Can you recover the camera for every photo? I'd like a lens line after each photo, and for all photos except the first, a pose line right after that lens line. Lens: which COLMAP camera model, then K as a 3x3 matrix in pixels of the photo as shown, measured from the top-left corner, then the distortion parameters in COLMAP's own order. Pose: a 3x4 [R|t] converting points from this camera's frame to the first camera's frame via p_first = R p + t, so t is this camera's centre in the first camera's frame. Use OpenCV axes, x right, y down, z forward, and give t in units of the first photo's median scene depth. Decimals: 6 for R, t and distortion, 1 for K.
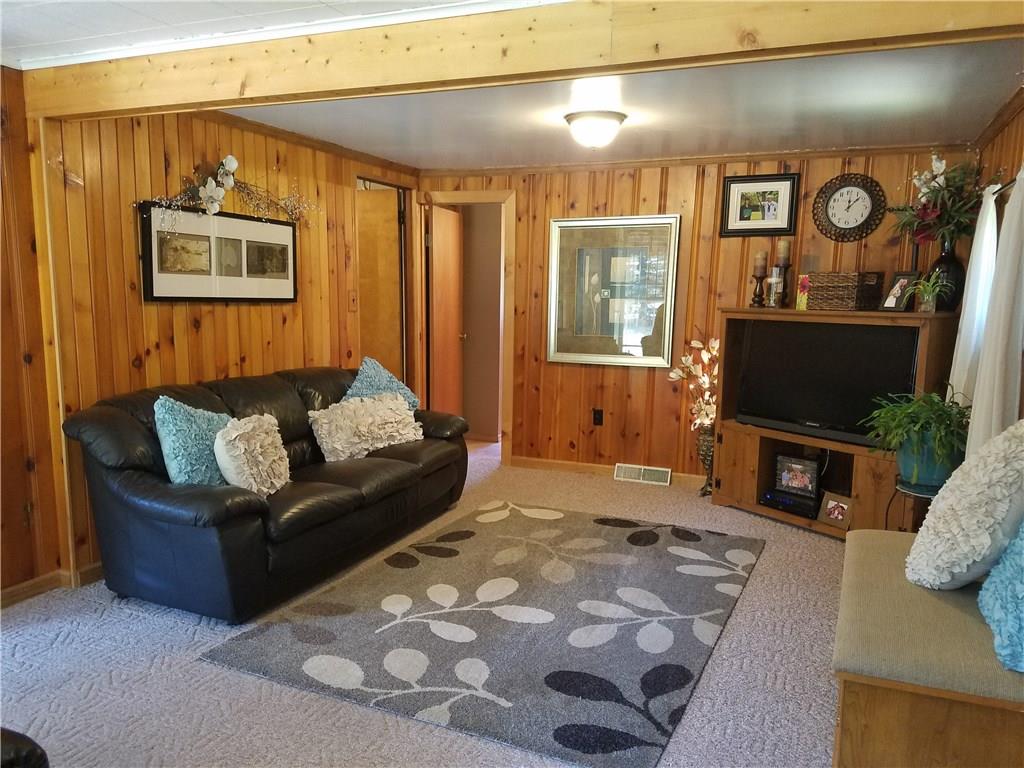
lens RADIAL K [[807.1, 0, 499.6], [0, 807.1, 417.3], [0, 0, 1]] dist [0.284045, -0.506443]
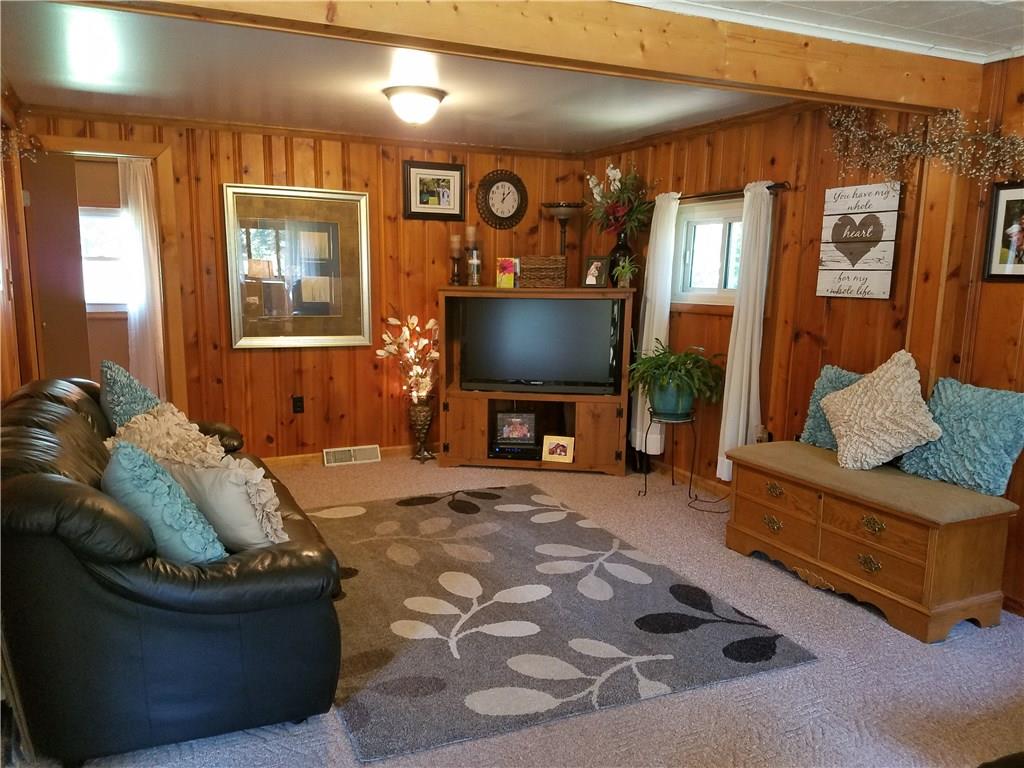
lens RADIAL K [[807.1, 0, 499.6], [0, 807.1, 417.3], [0, 0, 1]] dist [0.284045, -0.506443]
pose [[0.652246, -0.146239, 0.743767, -0.505973], [0.117629, 0.988854, 0.091273, -0.051974], [-0.748824, 0.027957, 0.662179, 0.242120]]
